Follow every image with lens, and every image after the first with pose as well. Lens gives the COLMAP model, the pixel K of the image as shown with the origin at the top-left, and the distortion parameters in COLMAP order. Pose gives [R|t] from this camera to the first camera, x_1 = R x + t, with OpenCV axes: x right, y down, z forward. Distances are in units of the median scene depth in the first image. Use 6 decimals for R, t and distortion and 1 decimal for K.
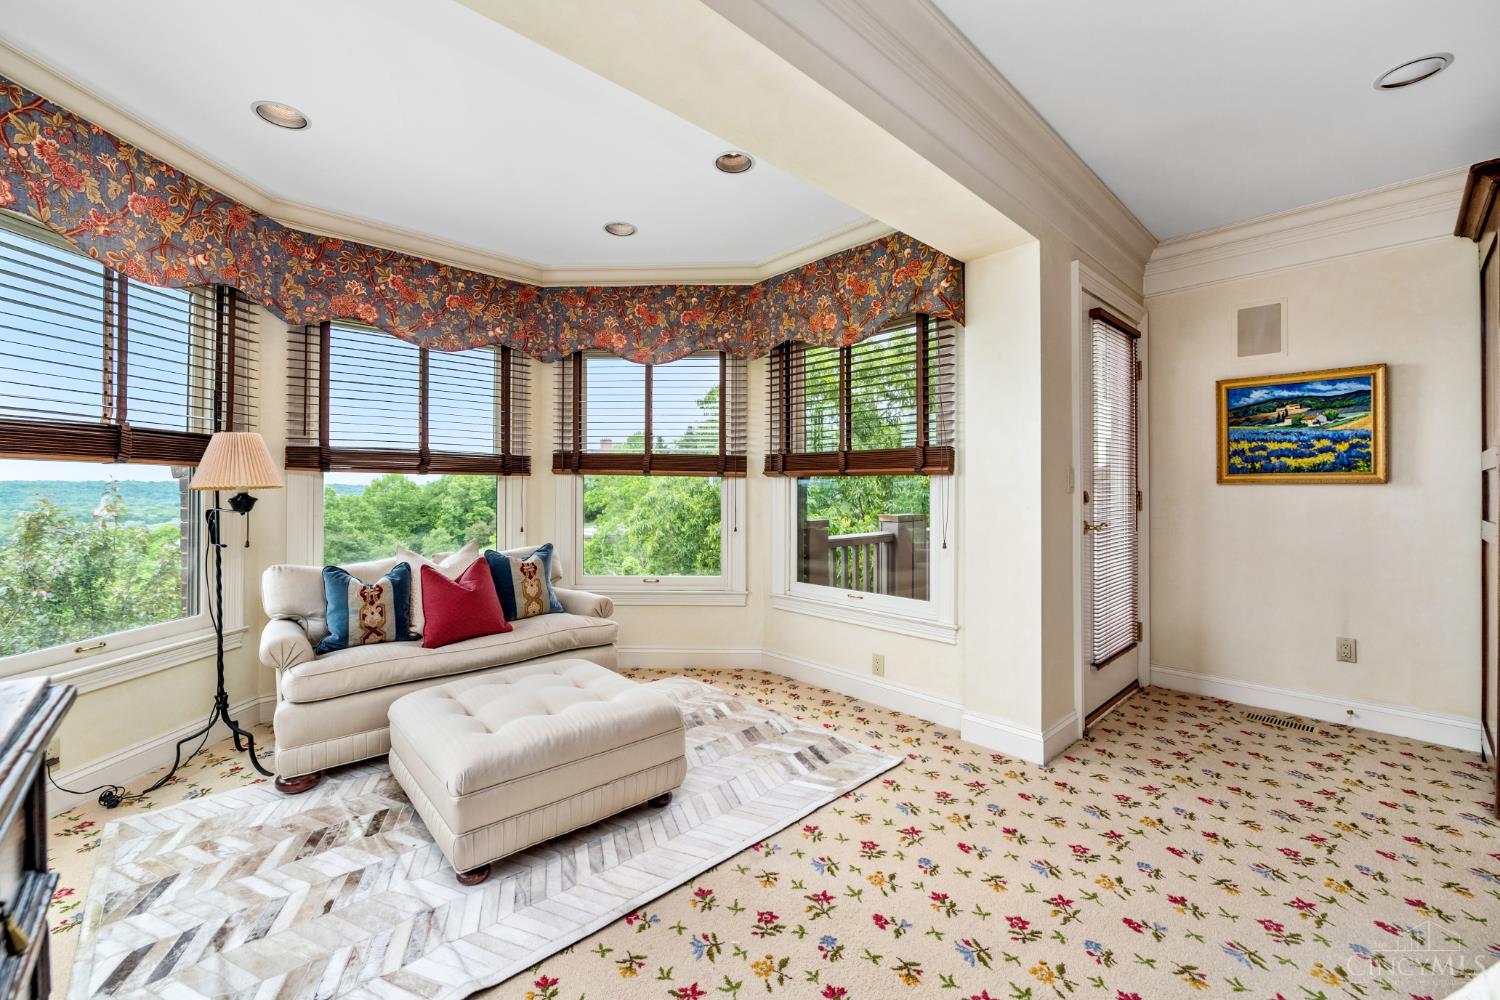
lens RADIAL K [[599.8, 0, 753.1], [0, 599.8, 490.6], [0, 0, 1]] dist [-0.001315, 0.000319]
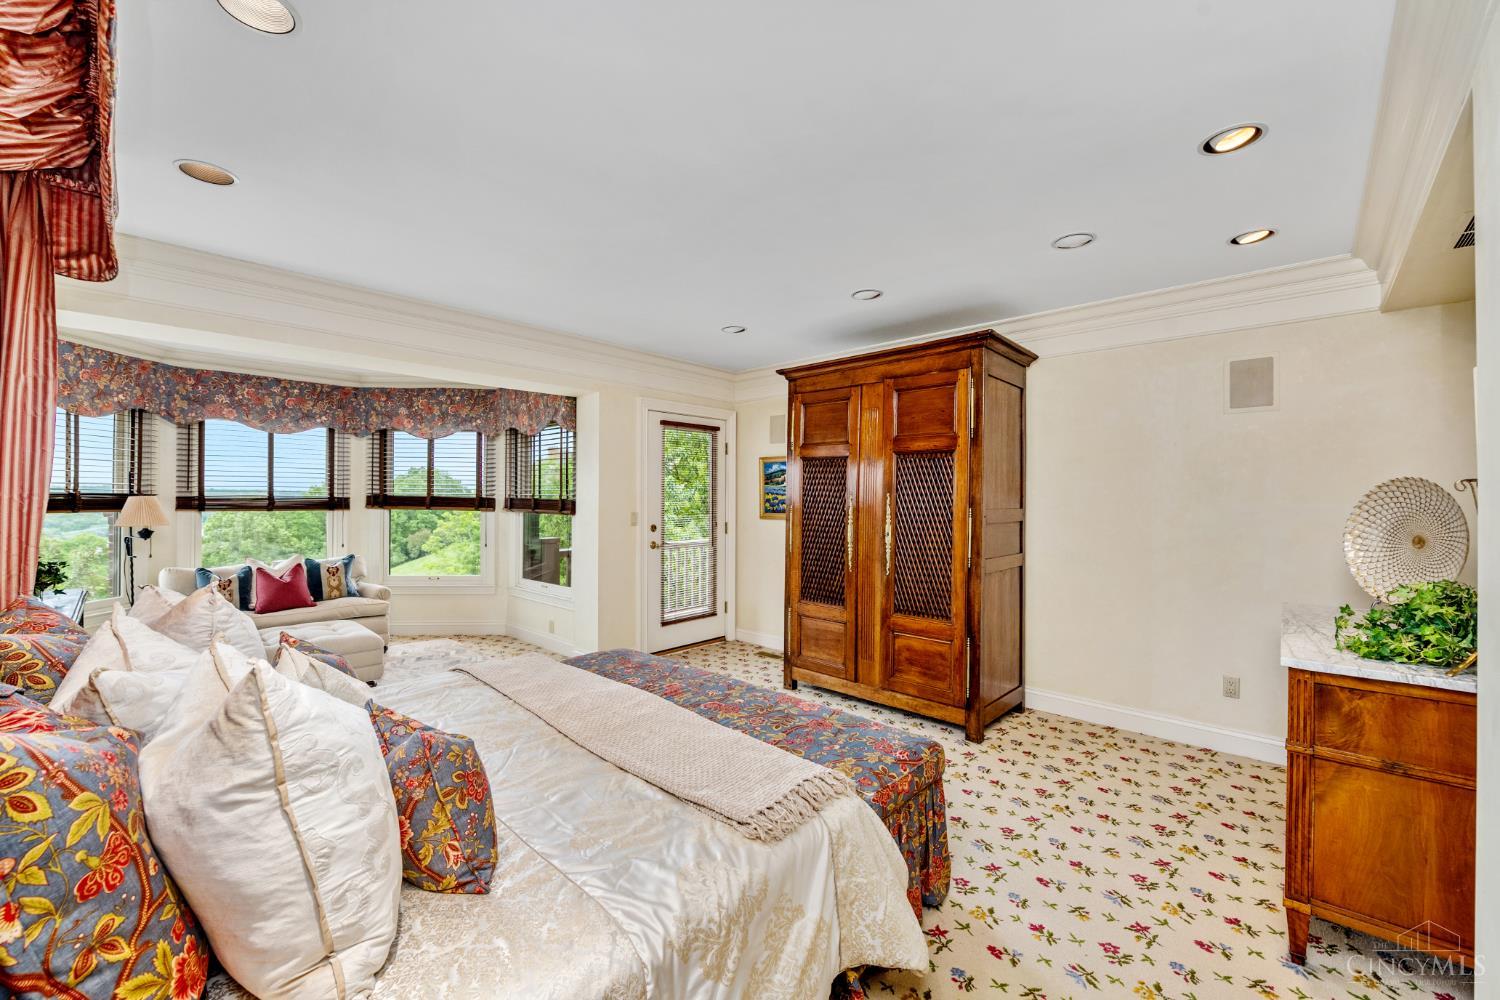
lens RADIAL K [[599.8, 0, 747.0], [0, 599.8, 502.1], [0, 0, 1]] dist [-0.001315, 0.000319]
pose [[0.998129, 0.003137, 0.061069, 0.654392], [-0.003527, 0.999974, 0.006281, -0.070342], [-0.061047, -0.006485, 0.998114, -0.706422]]
